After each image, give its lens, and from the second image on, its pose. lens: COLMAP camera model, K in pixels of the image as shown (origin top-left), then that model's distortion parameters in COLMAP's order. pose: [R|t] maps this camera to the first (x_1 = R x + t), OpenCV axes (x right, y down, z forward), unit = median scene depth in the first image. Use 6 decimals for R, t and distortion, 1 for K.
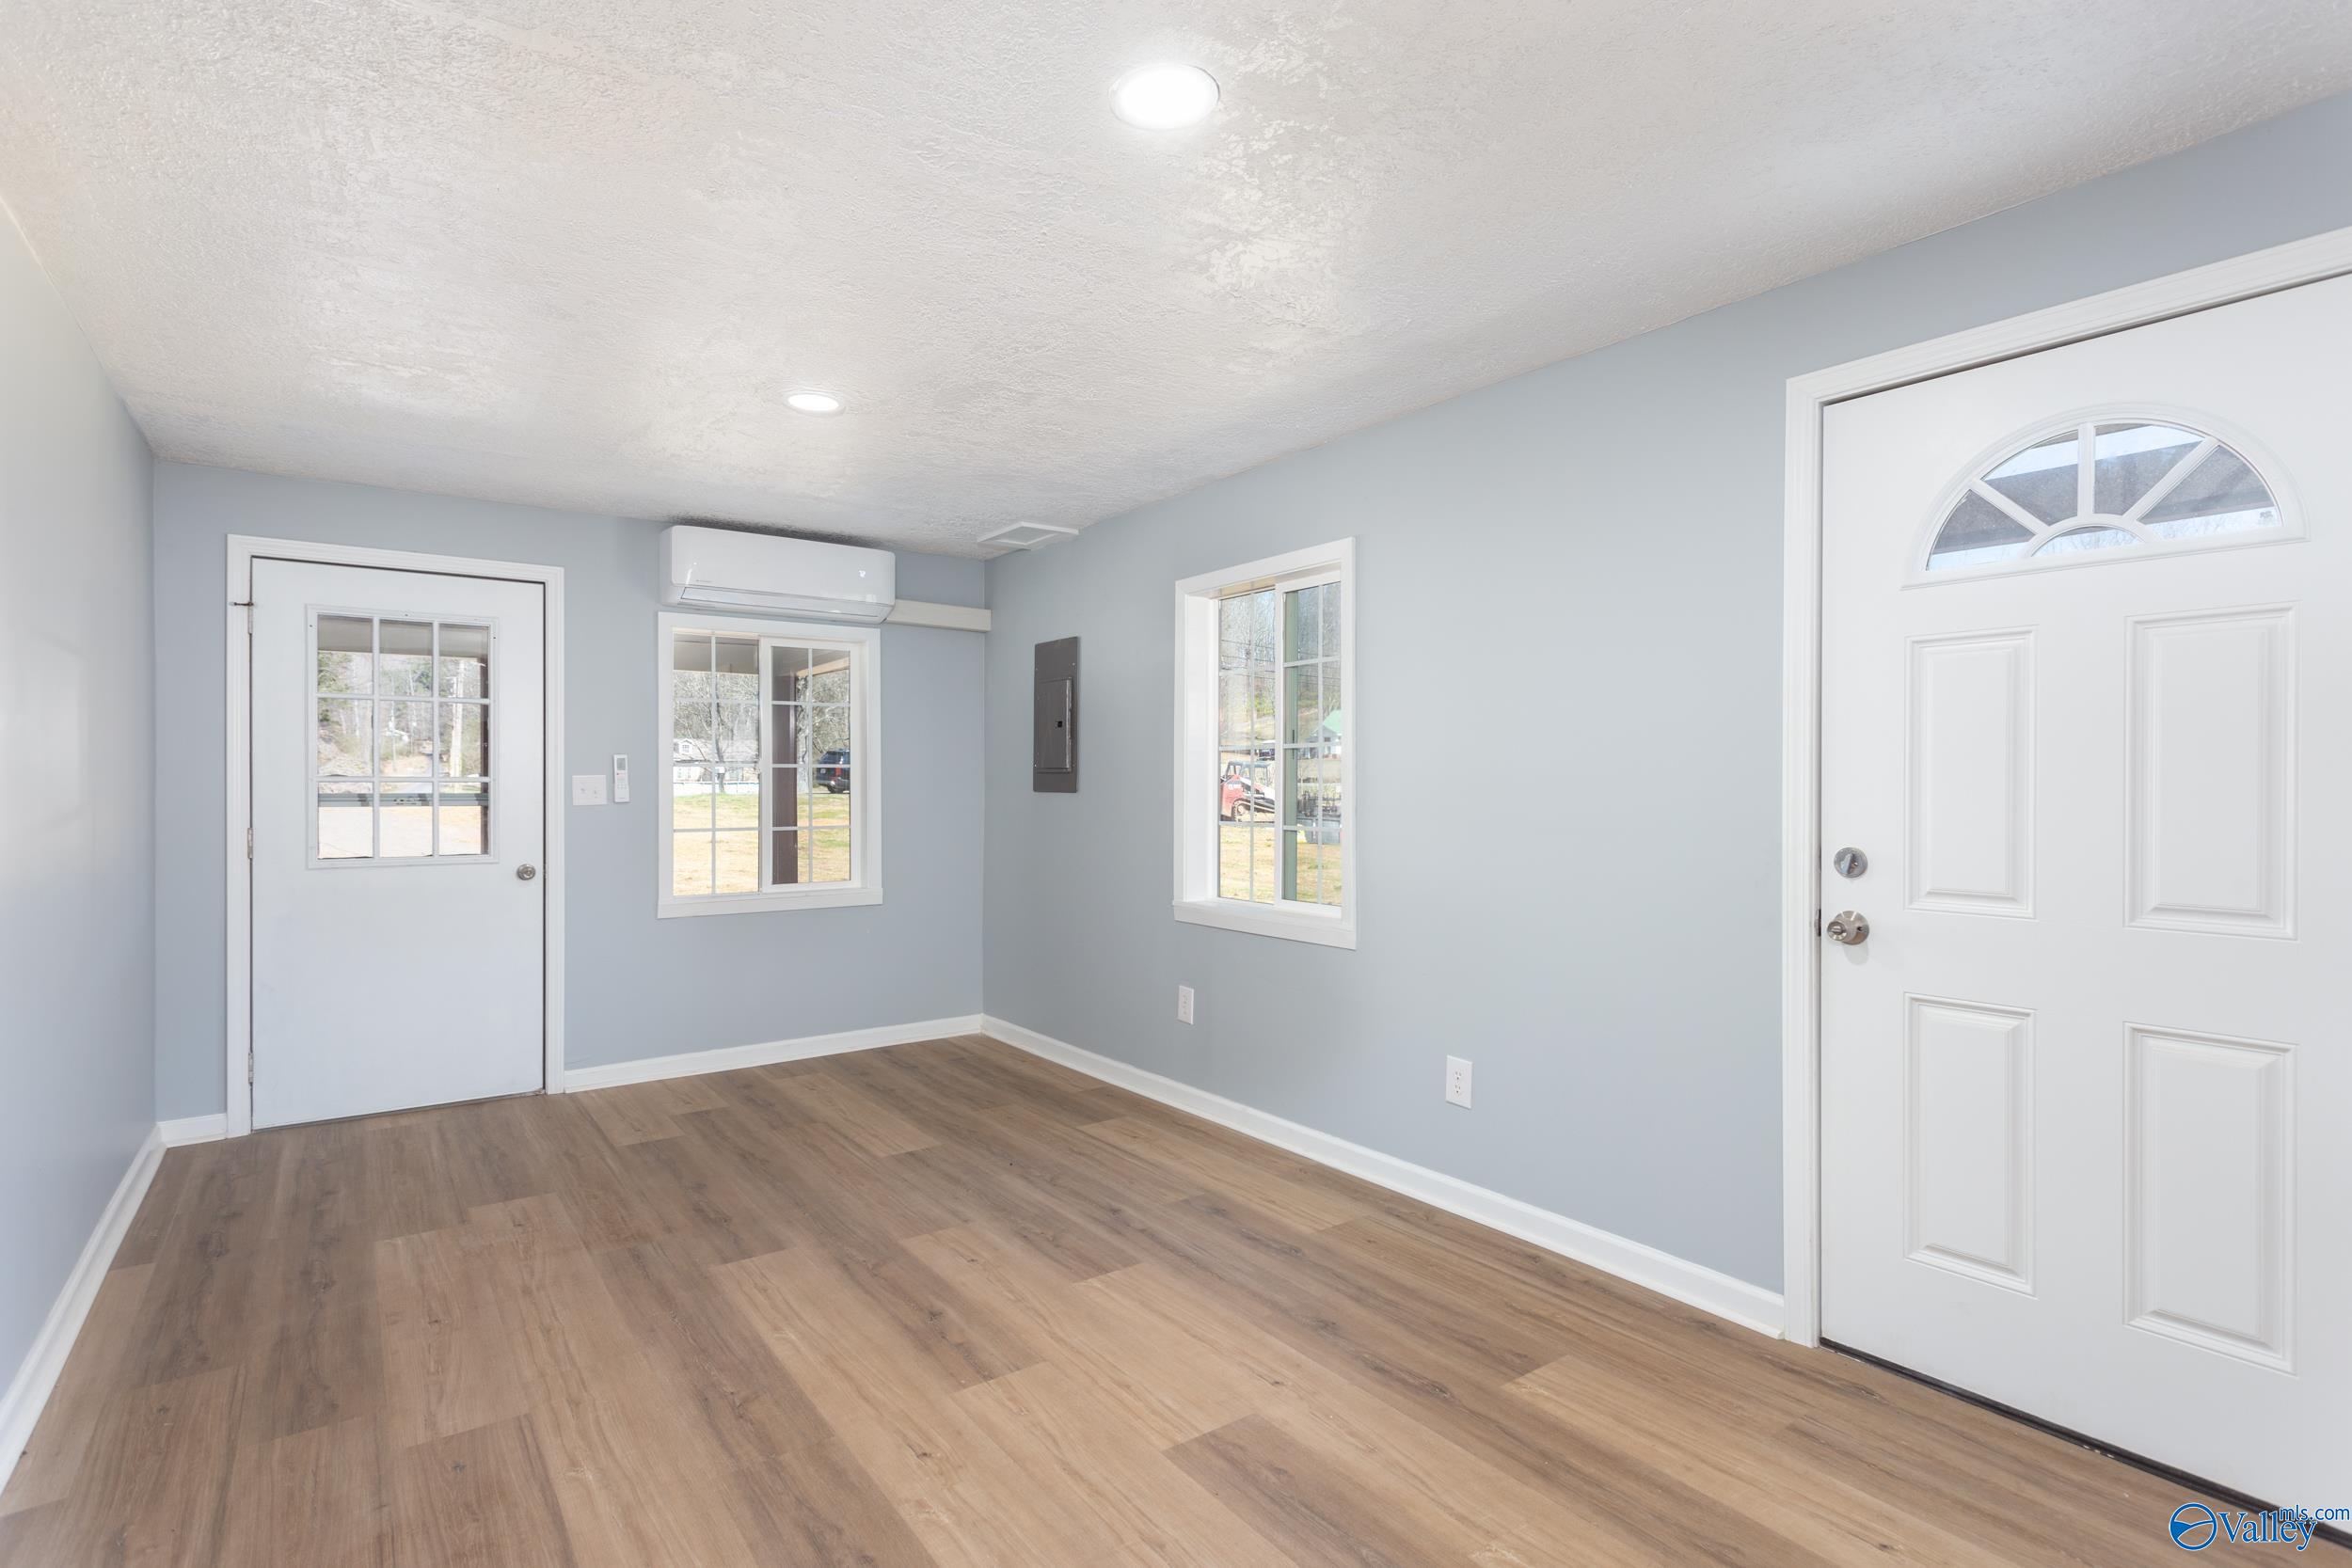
lens RADIAL K [[1154.7, 0, 1158.0], [0, 1154.7, 778.4], [0, 0, 1]] dist [0.002139, 0.002967]
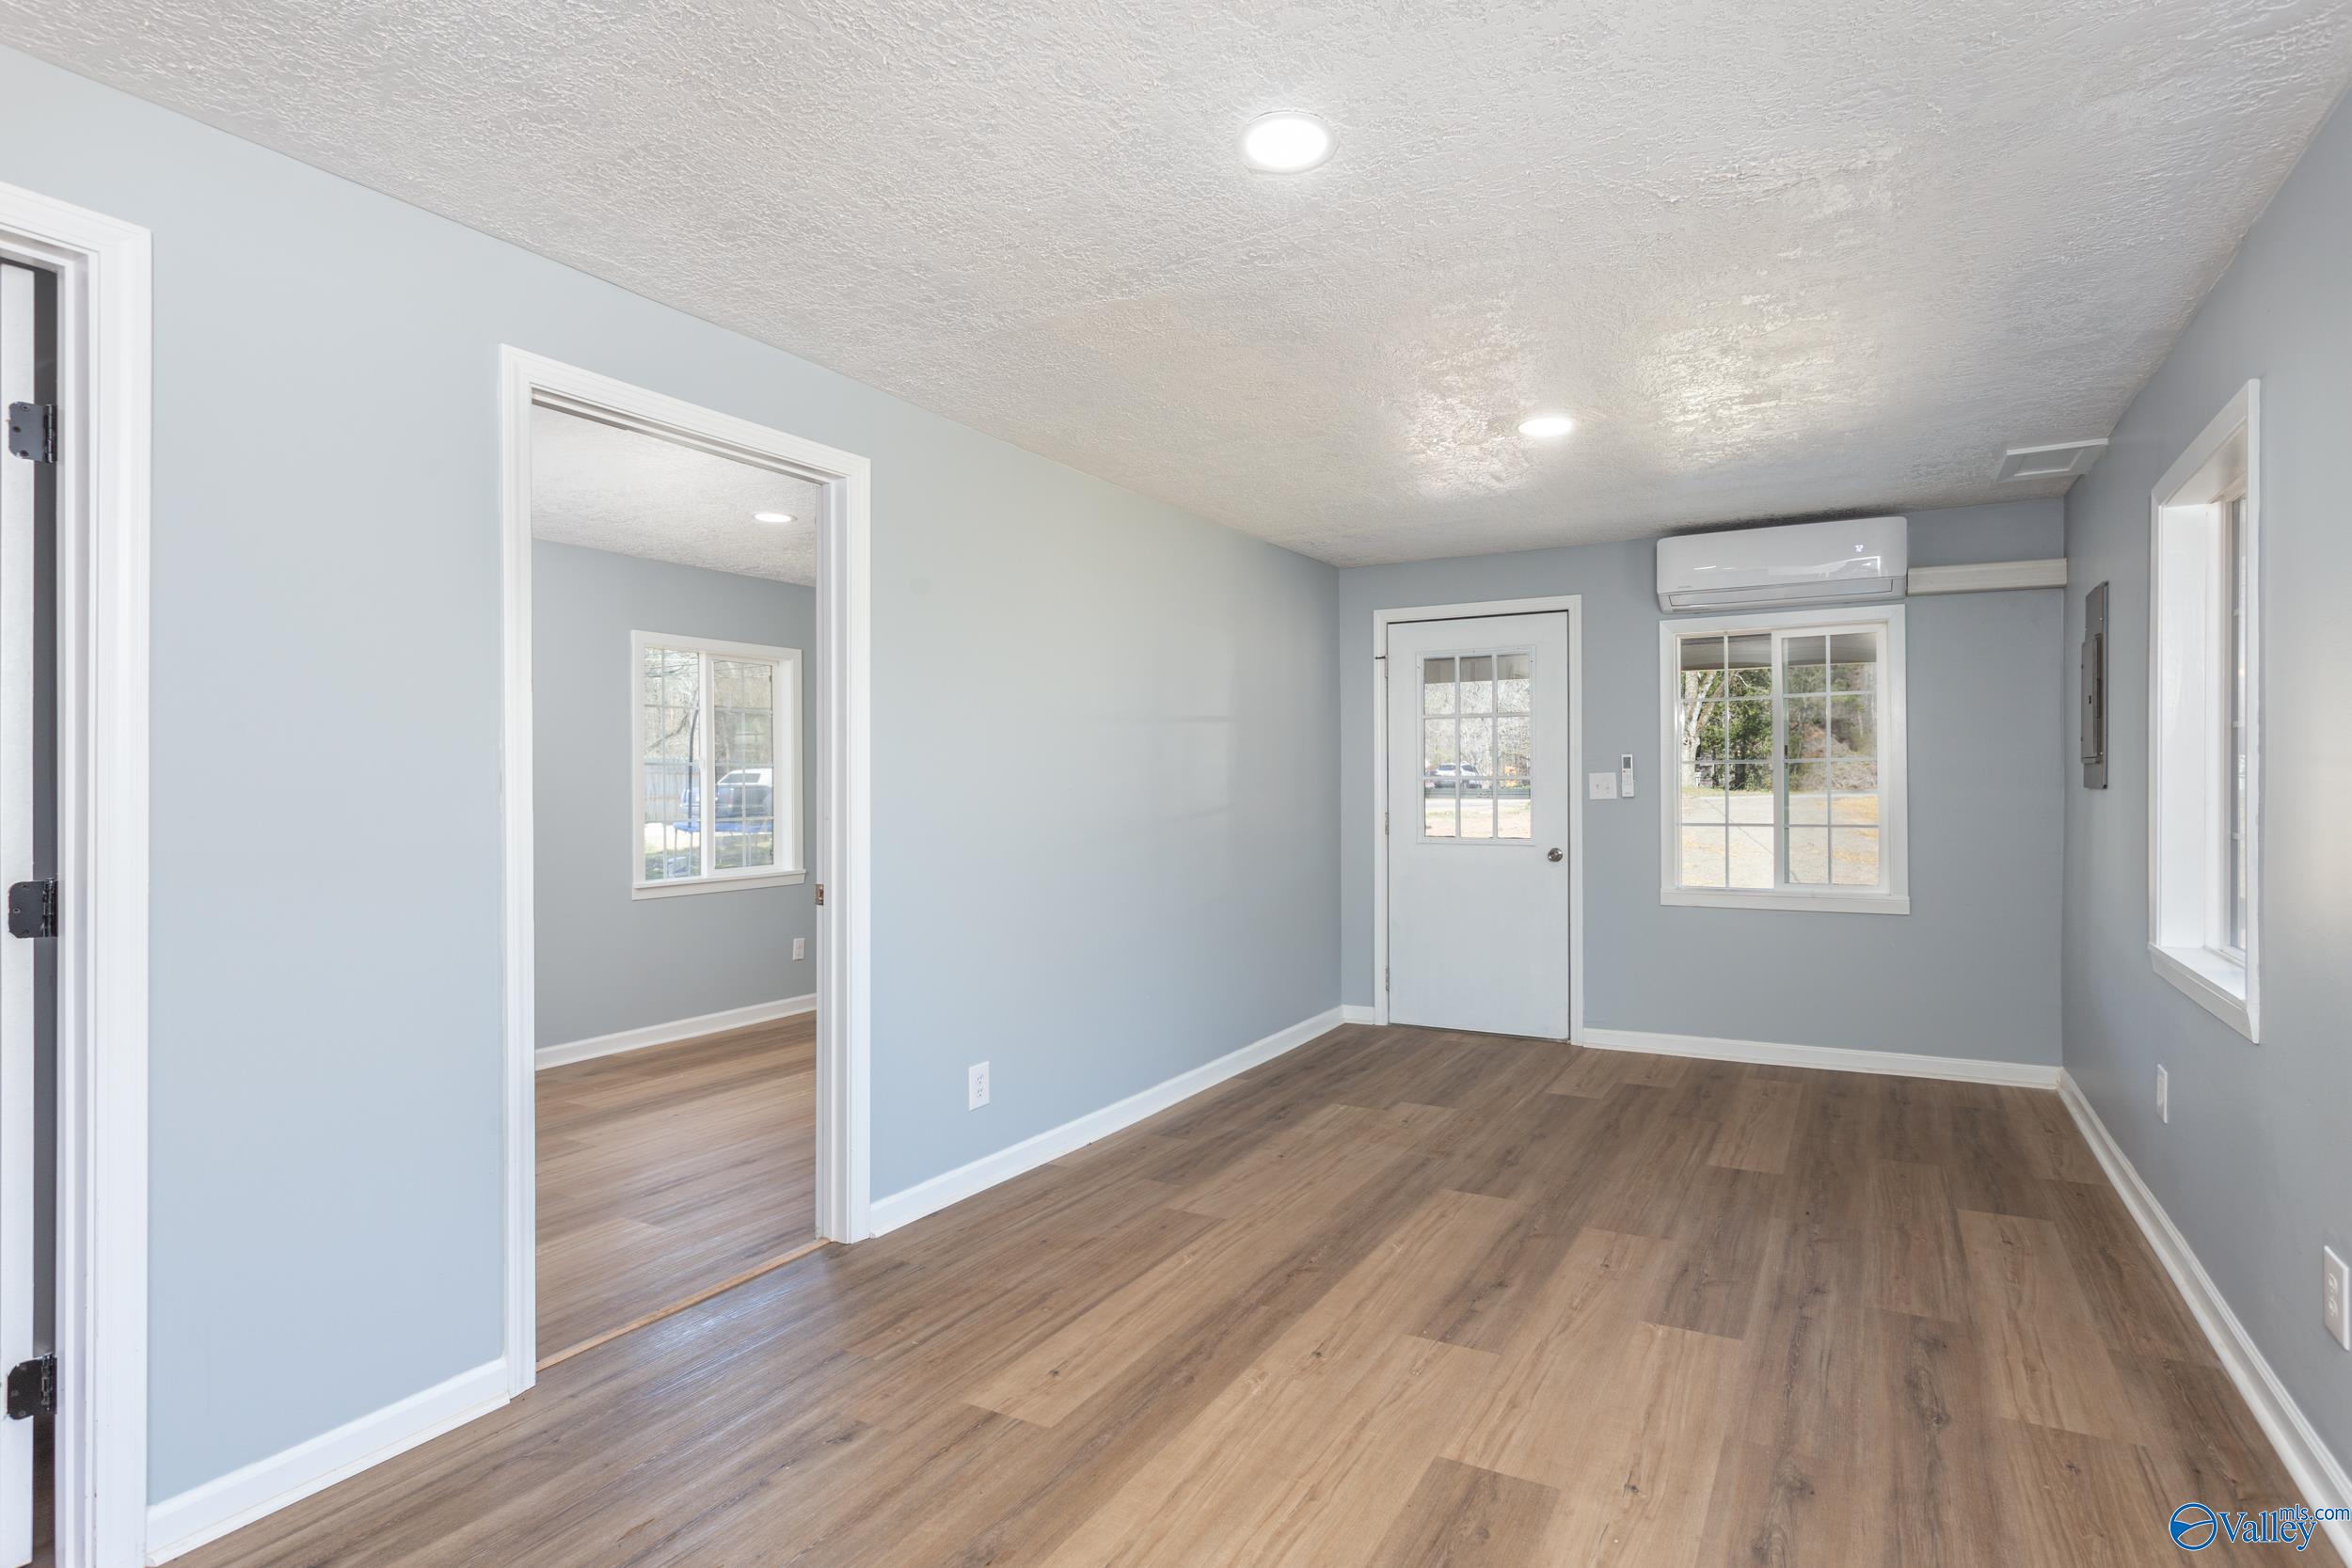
lens RADIAL K [[1154.7, 0, 1289.7], [0, 1154.7, 785.2], [0, 0, 1]] dist [0.002139, 0.002967]
pose [[0.467828, -0.000248, -0.883820, 0.455624], [0.009441, 0.999944, 0.004717, 0.000895], [0.883769, -0.010551, 0.467804, 0.239264]]
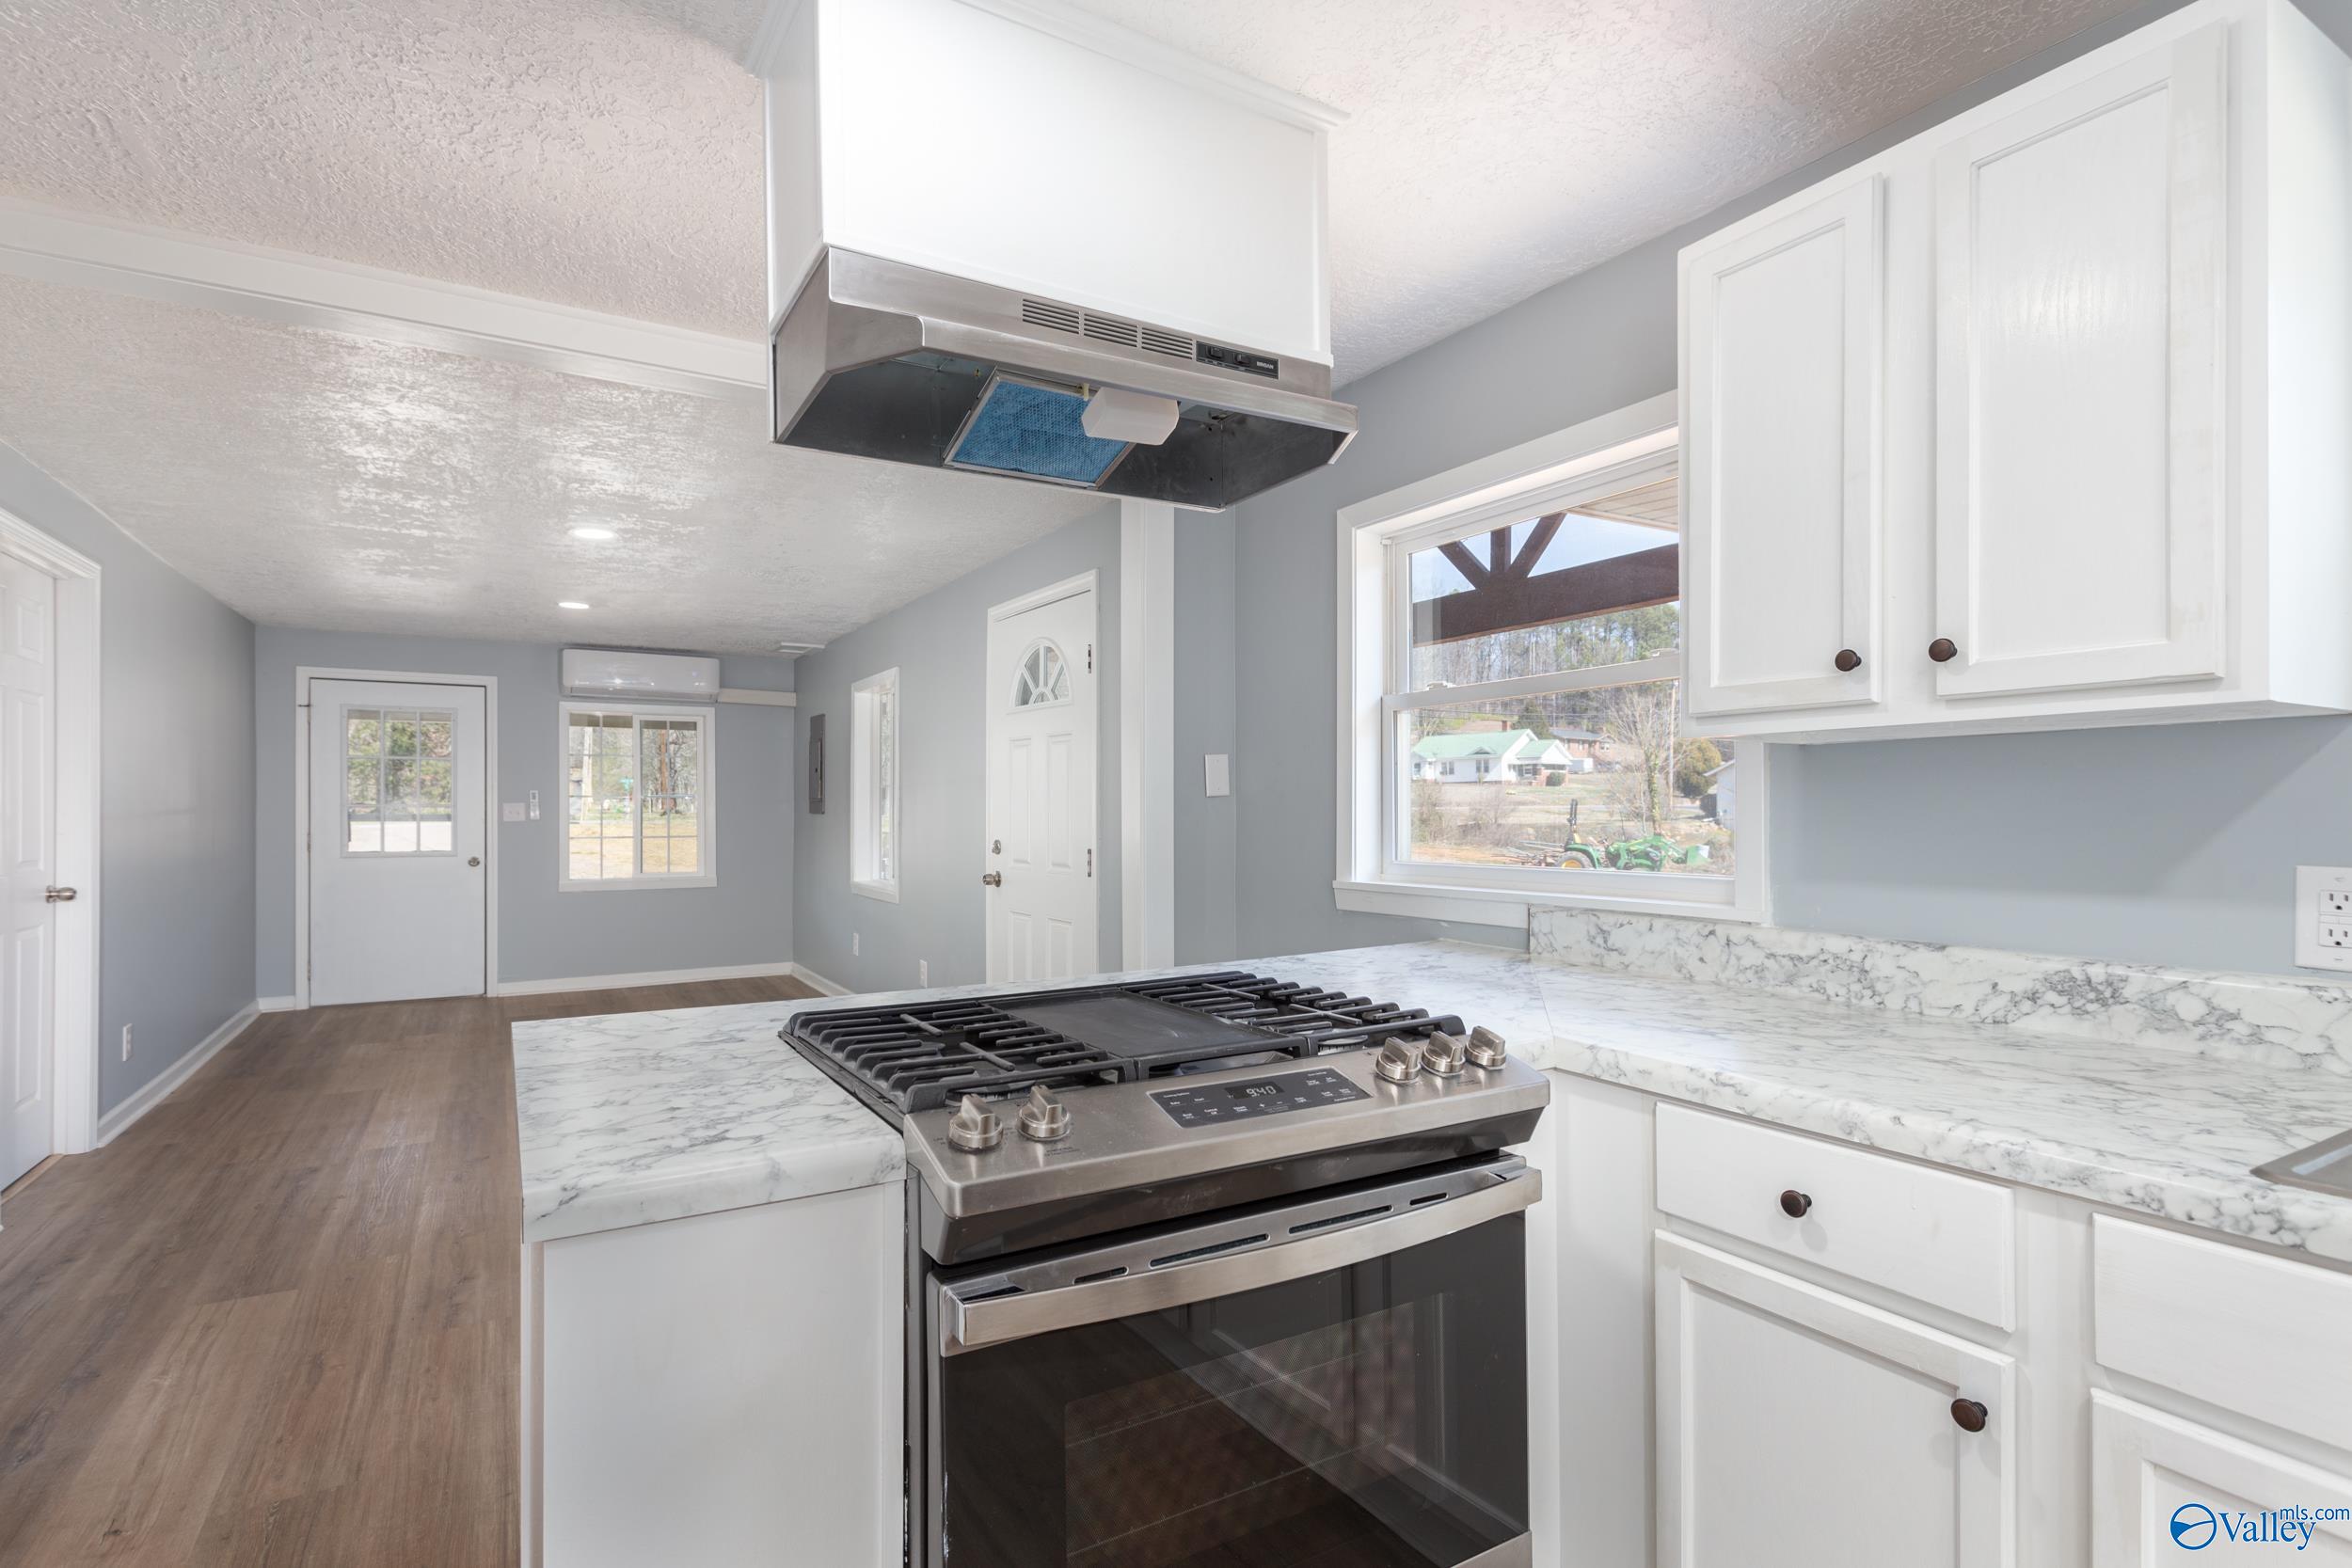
lens RADIAL K [[1154.7, 0, 1193.9], [0, 1154.7, 801.1], [0, 0, 1]] dist [0.002139, 0.002967]
pose [[0.998346, 0.001662, -0.057469, 0.689172], [-0.001517, 0.999996, 0.002569, -0.013948], [0.057473, -0.002477, 0.998344, -0.707274]]
